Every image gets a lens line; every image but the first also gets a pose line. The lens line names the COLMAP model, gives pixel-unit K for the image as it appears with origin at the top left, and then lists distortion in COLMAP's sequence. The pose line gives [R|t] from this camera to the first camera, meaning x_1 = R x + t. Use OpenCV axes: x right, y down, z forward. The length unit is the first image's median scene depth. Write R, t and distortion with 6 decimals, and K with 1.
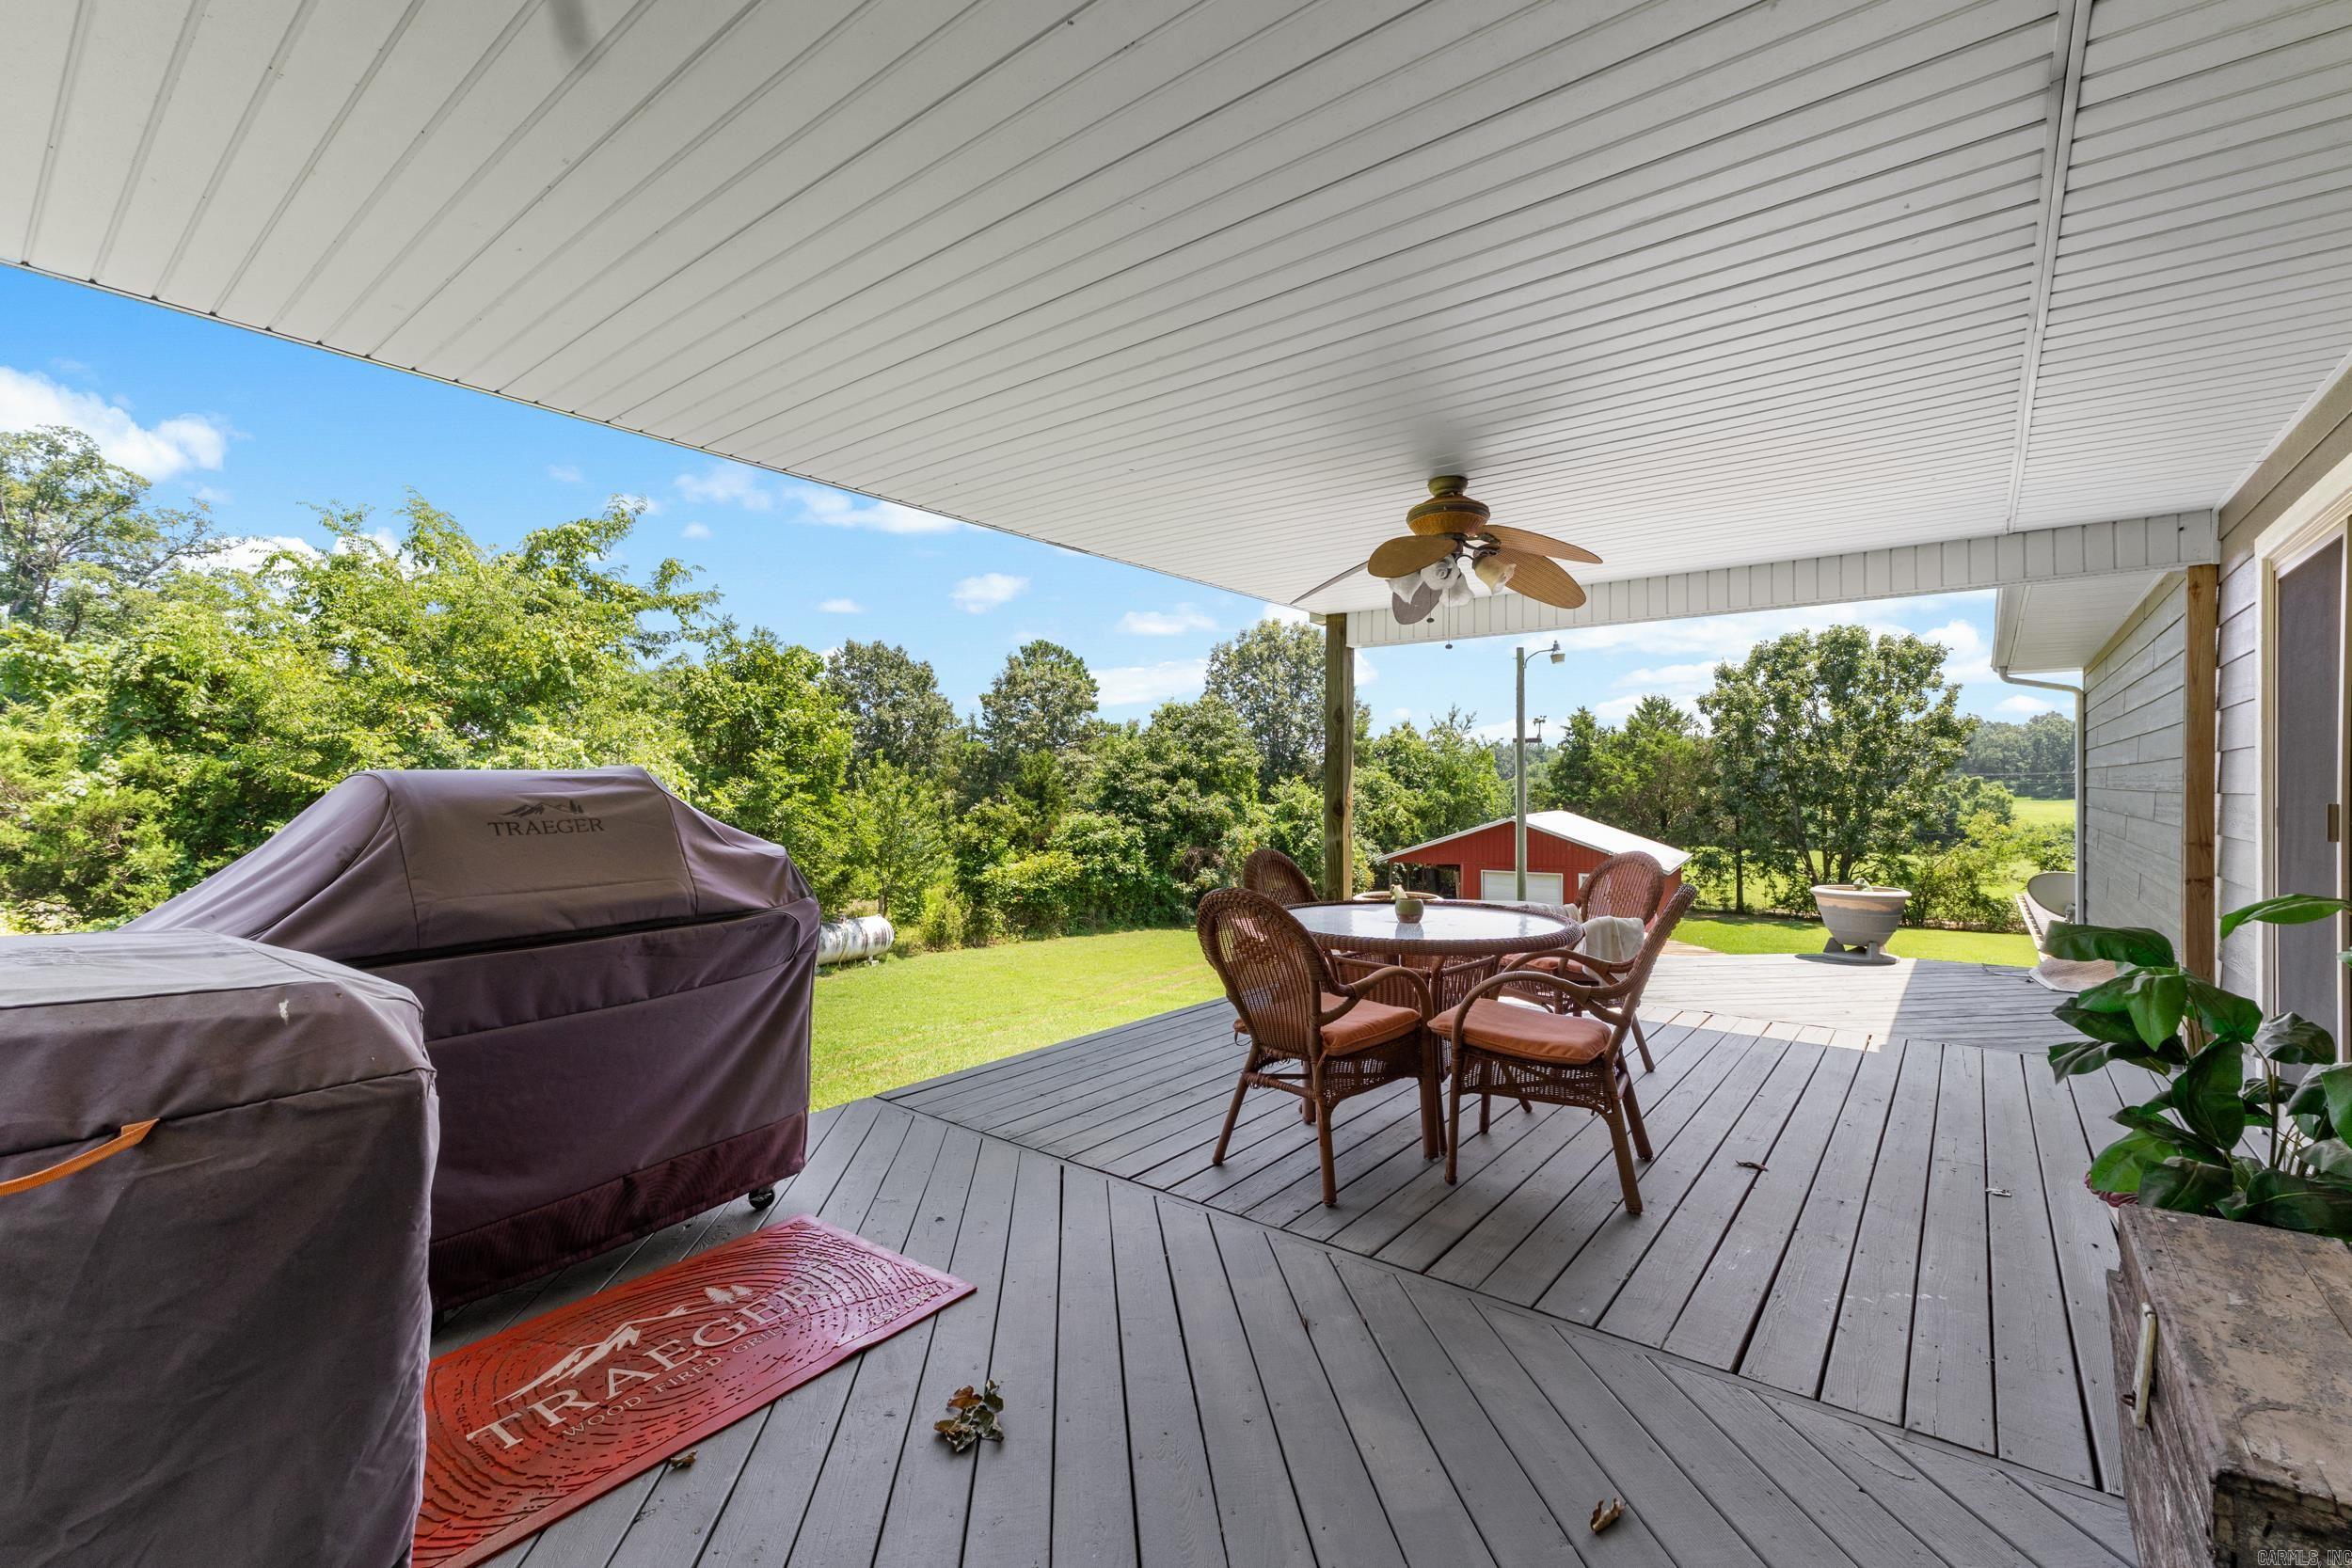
lens RADIAL K [[1013.5, 0, 1177.6], [0, 1013.5, 767.4], [0, 0, 1]] dist [0.013102, 0.000433]
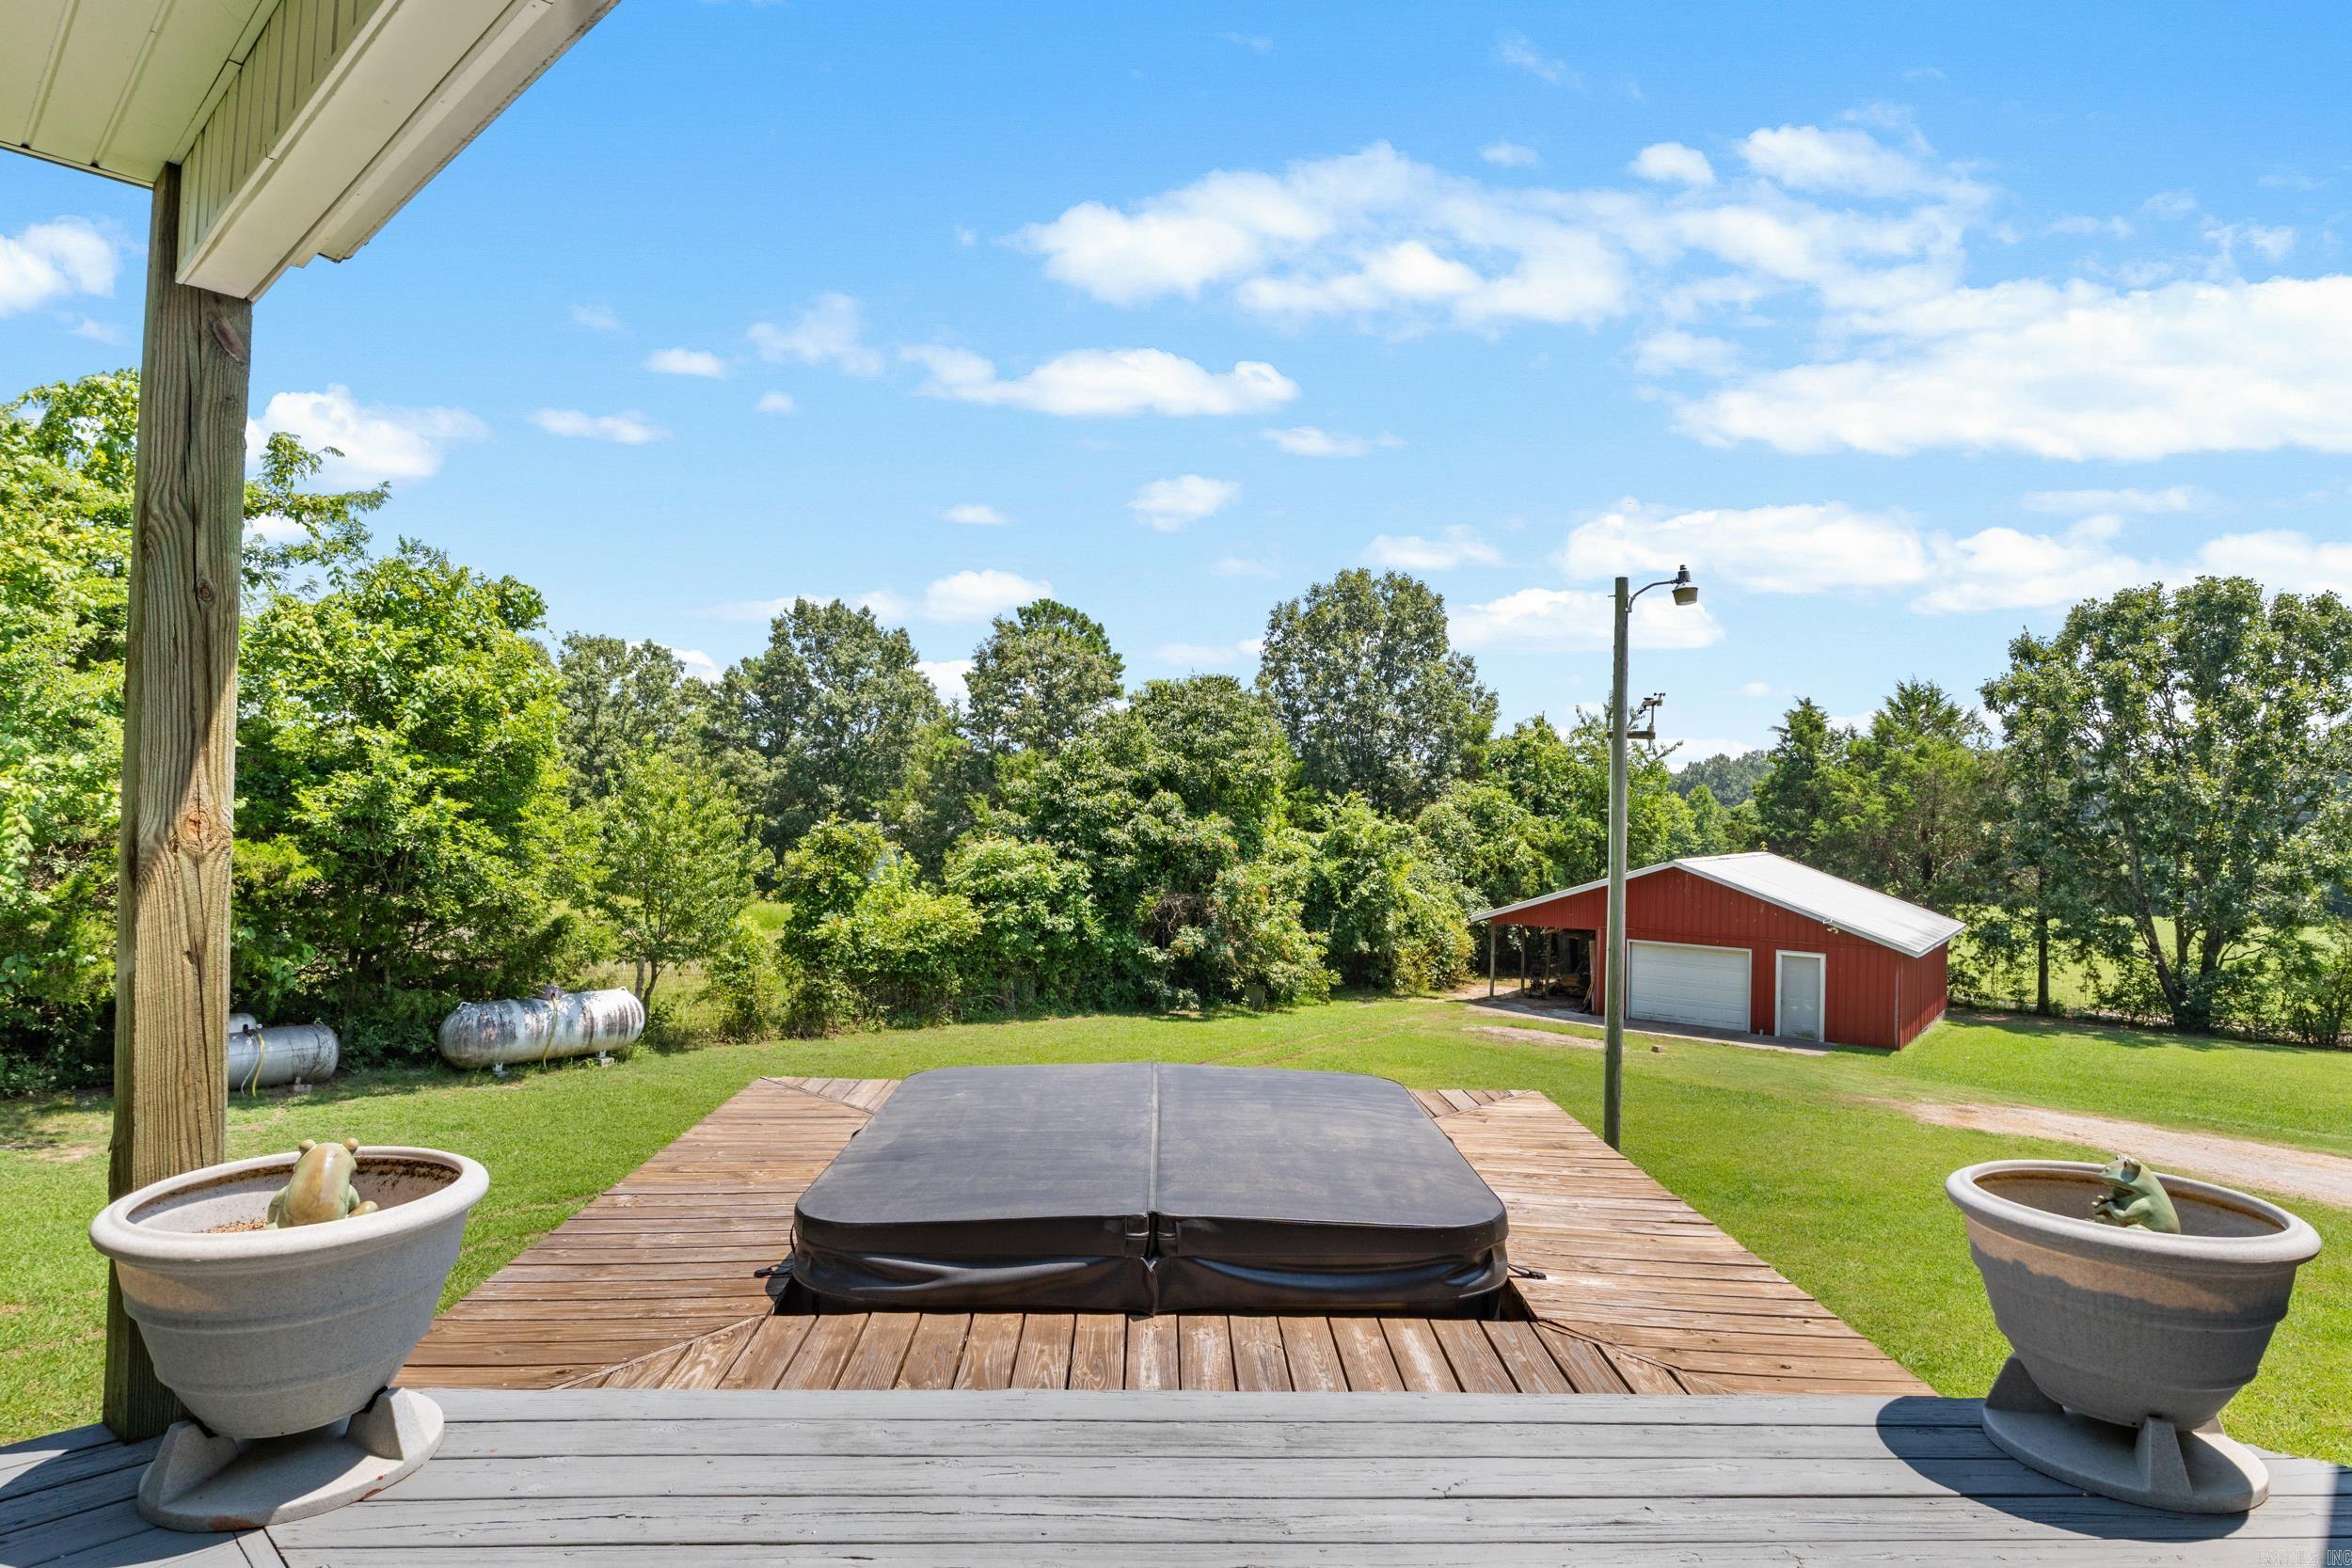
lens RADIAL K [[1308.5, 0, 1177.8], [0, 1308.5, 782.5], [0, 0, 1]] dist [-0.002777, -0.002743]
pose [[0.995070, 0.020643, -0.097005, 0.077244], [-0.020446, 0.999786, 0.003022, 0.001919], [0.097047, -0.001024, 0.995279, 0.107852]]
